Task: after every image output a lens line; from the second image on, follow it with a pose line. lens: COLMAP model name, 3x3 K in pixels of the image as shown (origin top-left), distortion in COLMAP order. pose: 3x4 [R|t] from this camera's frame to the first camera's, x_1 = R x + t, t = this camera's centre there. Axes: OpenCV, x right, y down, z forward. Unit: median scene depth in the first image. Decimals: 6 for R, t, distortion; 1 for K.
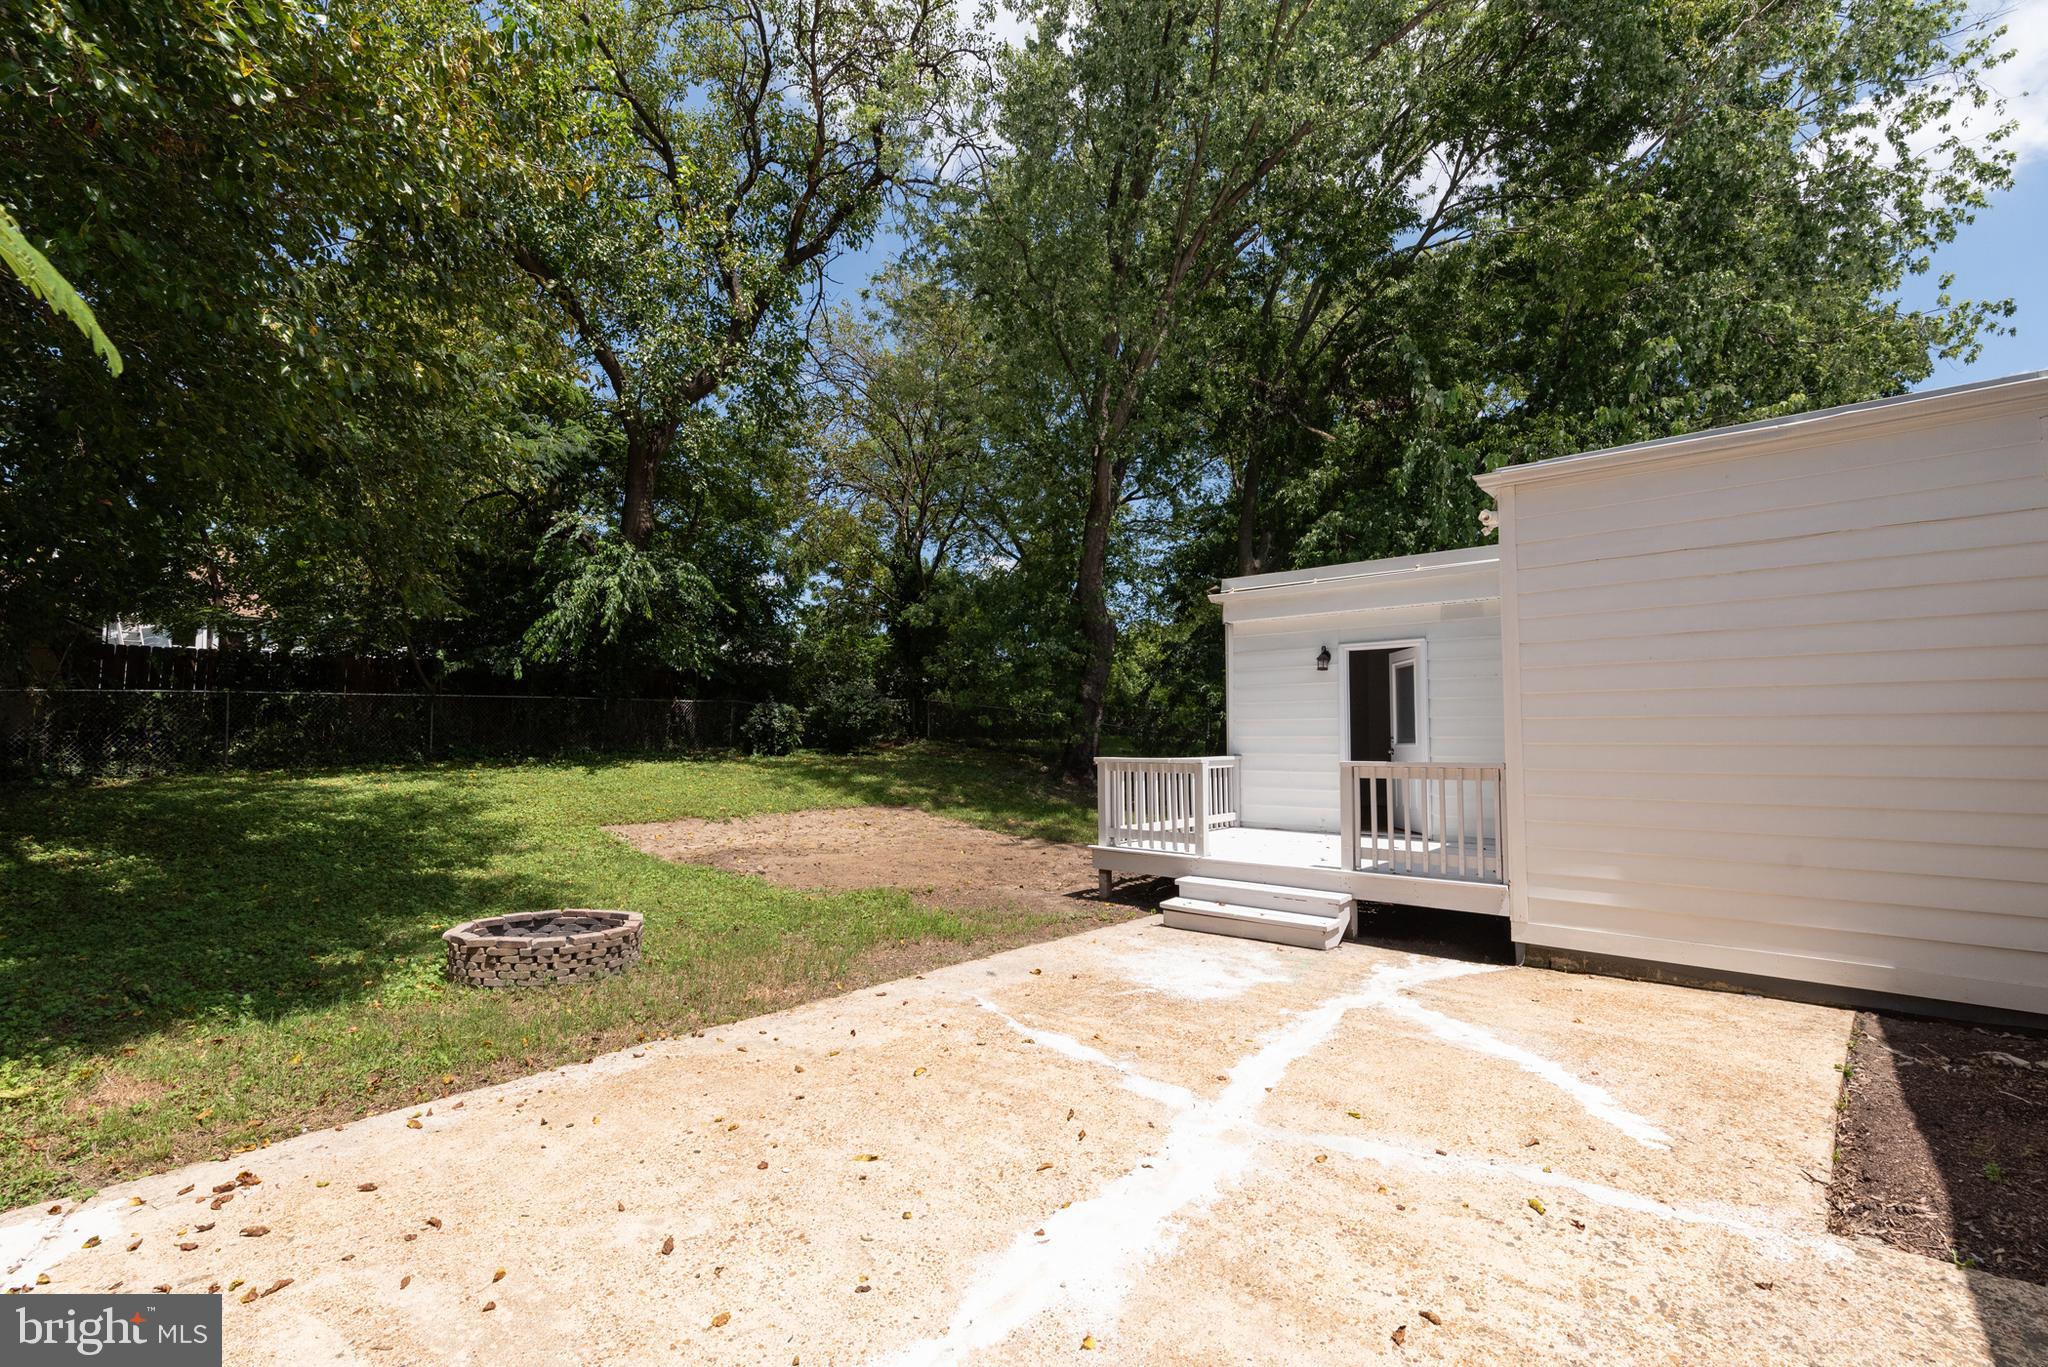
lens RADIAL K [[877.2, 0, 1024.0], [0, 877.2, 683.5], [0, 0, 1]] dist [0.001611, 0.000038]
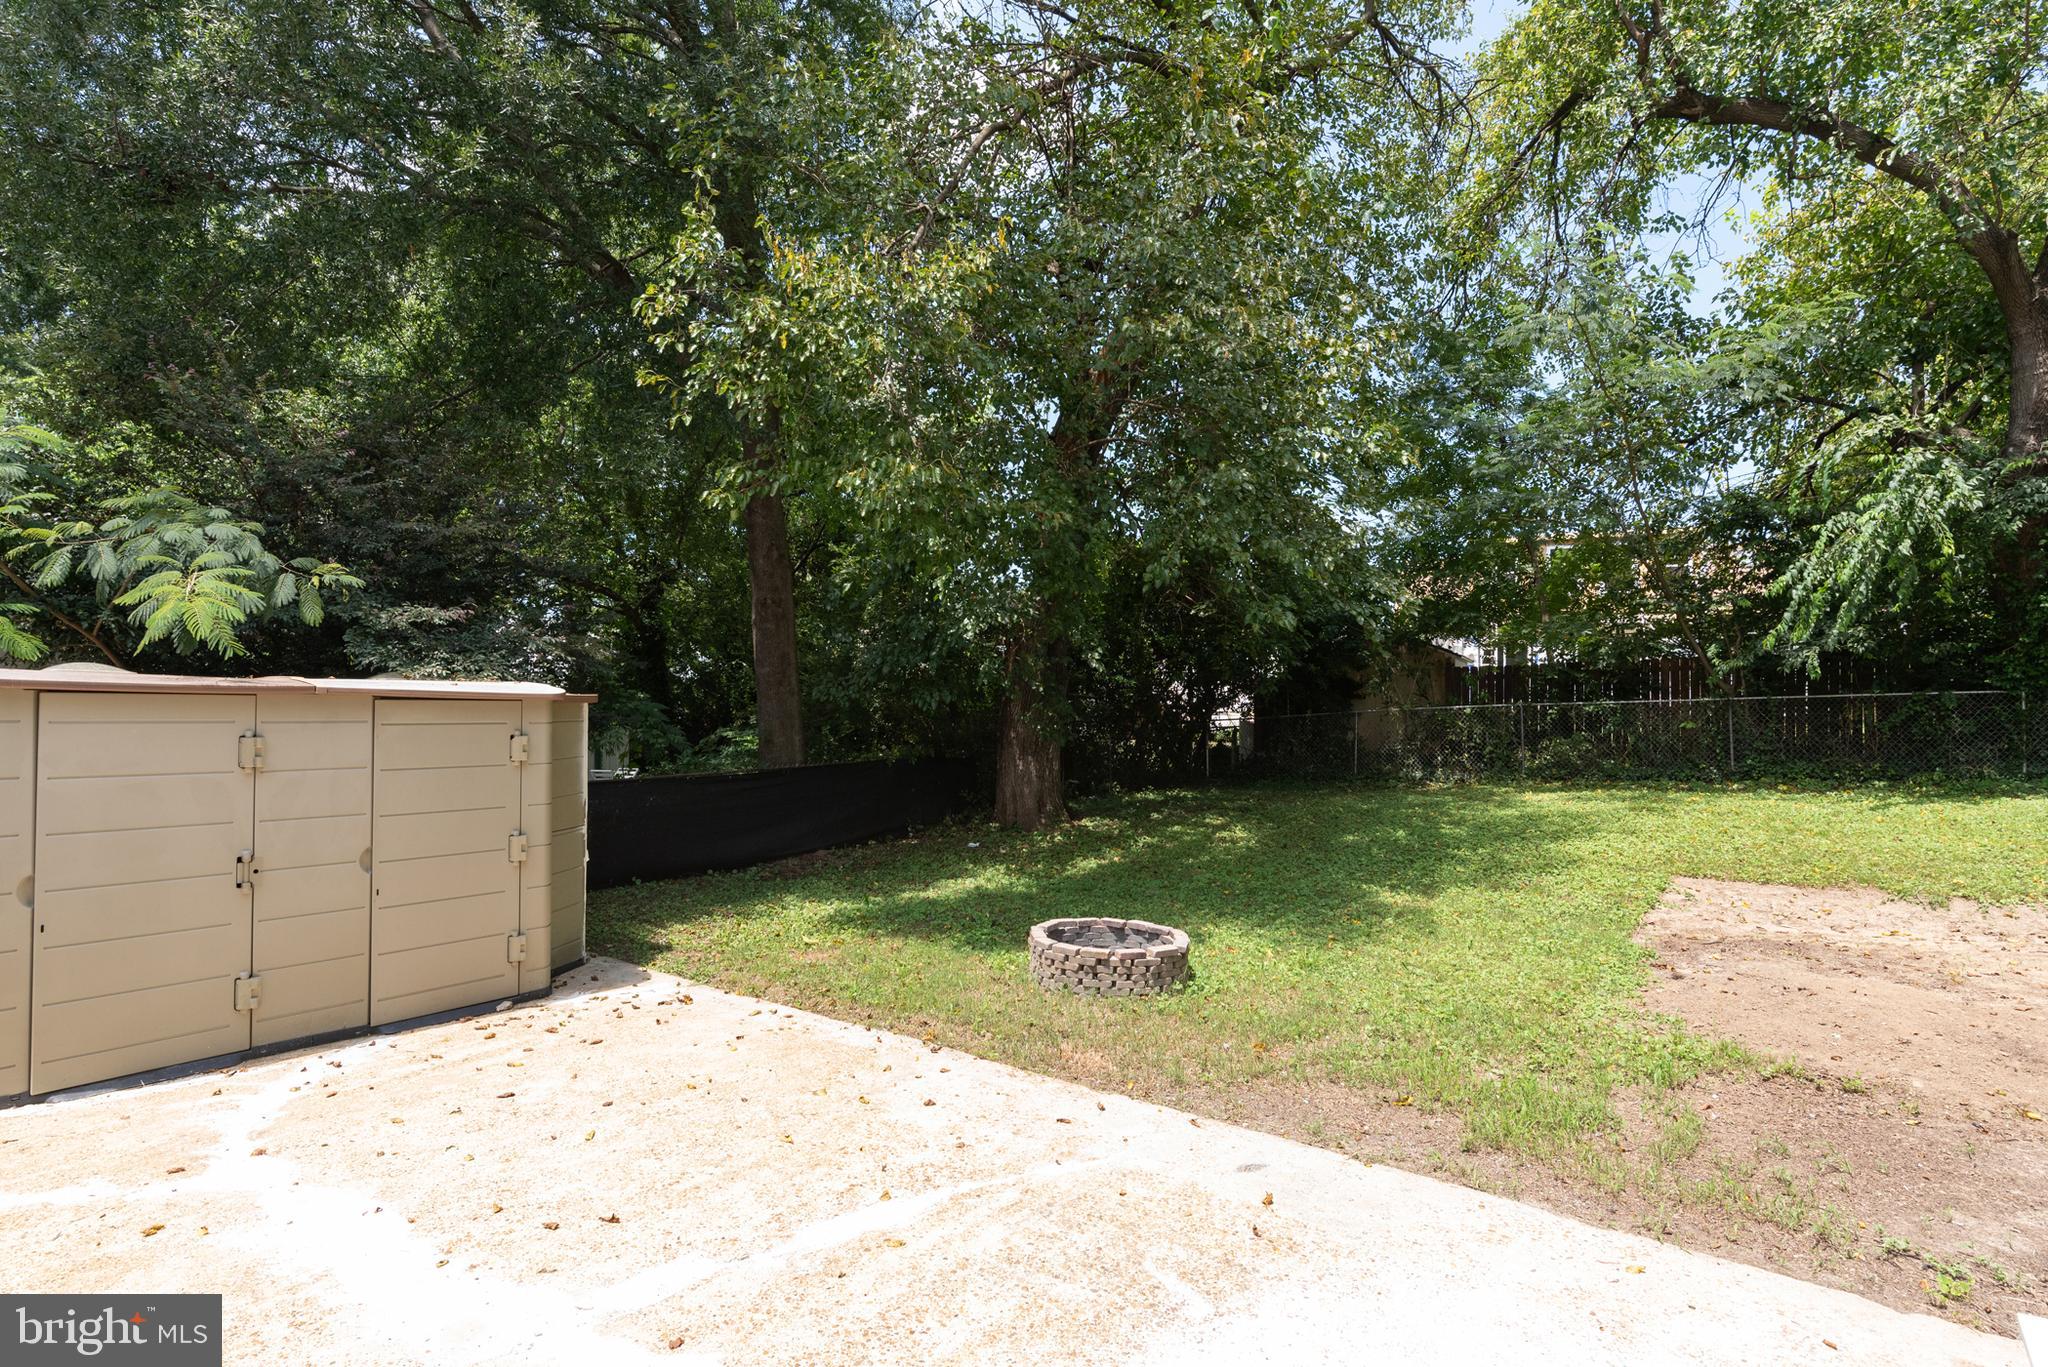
lens RADIAL K [[1038.2, 0, 1010.1], [0, 1038.2, 681.6], [0, 0, 1]] dist [0.001335, -0.001028]
pose [[0.049170, -0.058156, -0.997096, 0.773527], [0.051160, 0.997140, -0.055636, 0.057824], [0.997479, -0.048276, 0.052004, 0.997573]]
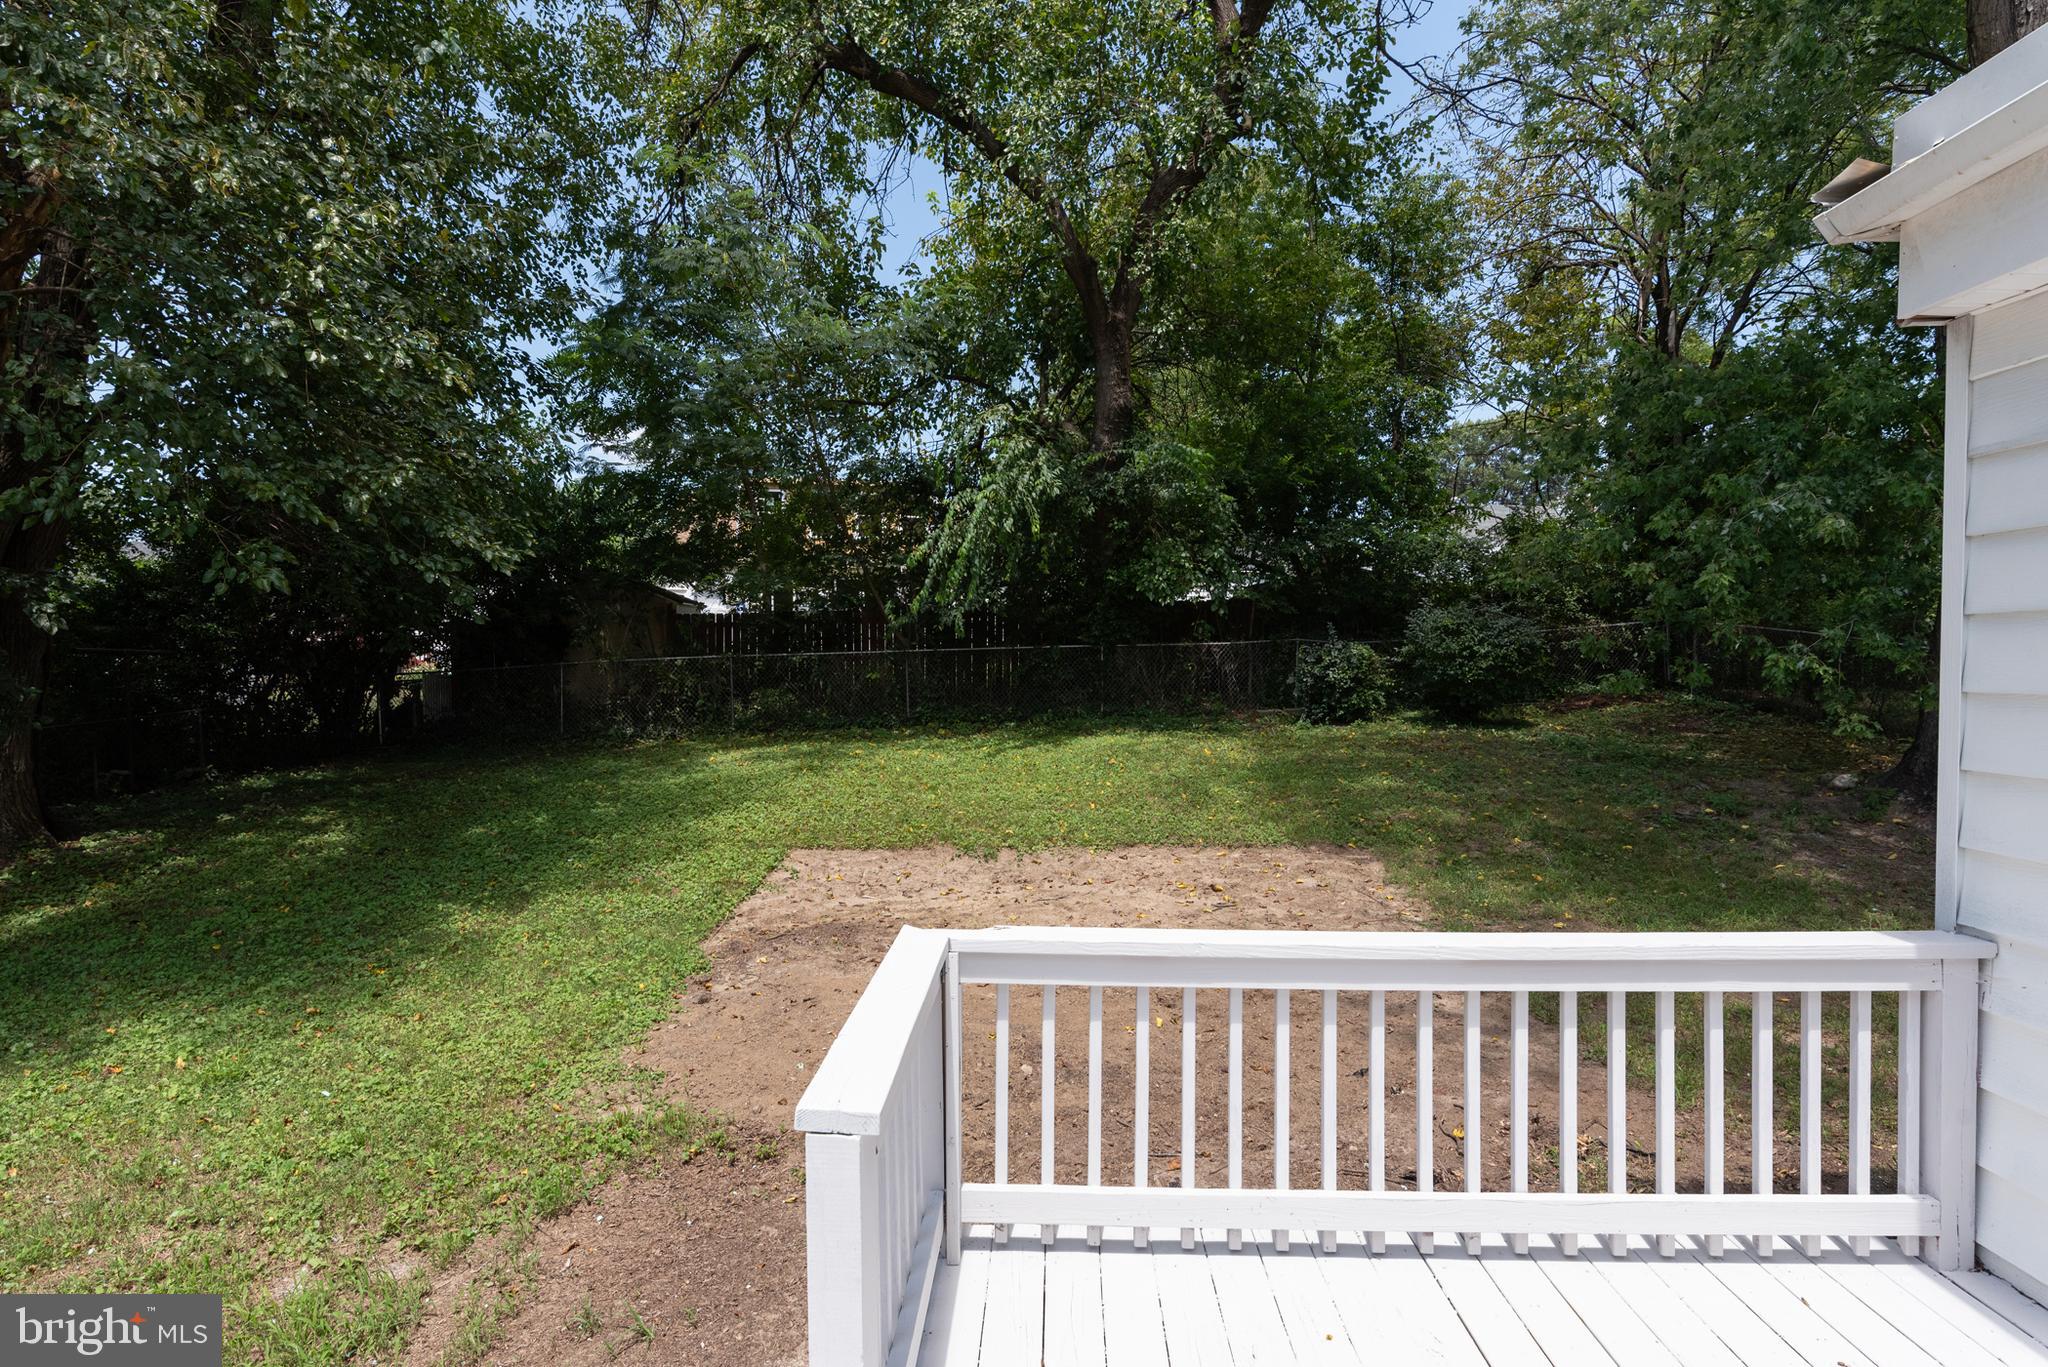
lens RADIAL K [[1053.1, 0, 1024.0], [0, 1053.1, 683.5], [0, 0, 1]] dist [0.000250, -0.000338]
pose [[0.636226, 0.001781, -0.771501, 0.651094], [0.059964, 0.996858, 0.051751, -0.001500], [0.769169, -0.079188, 0.634120, 1.427258]]
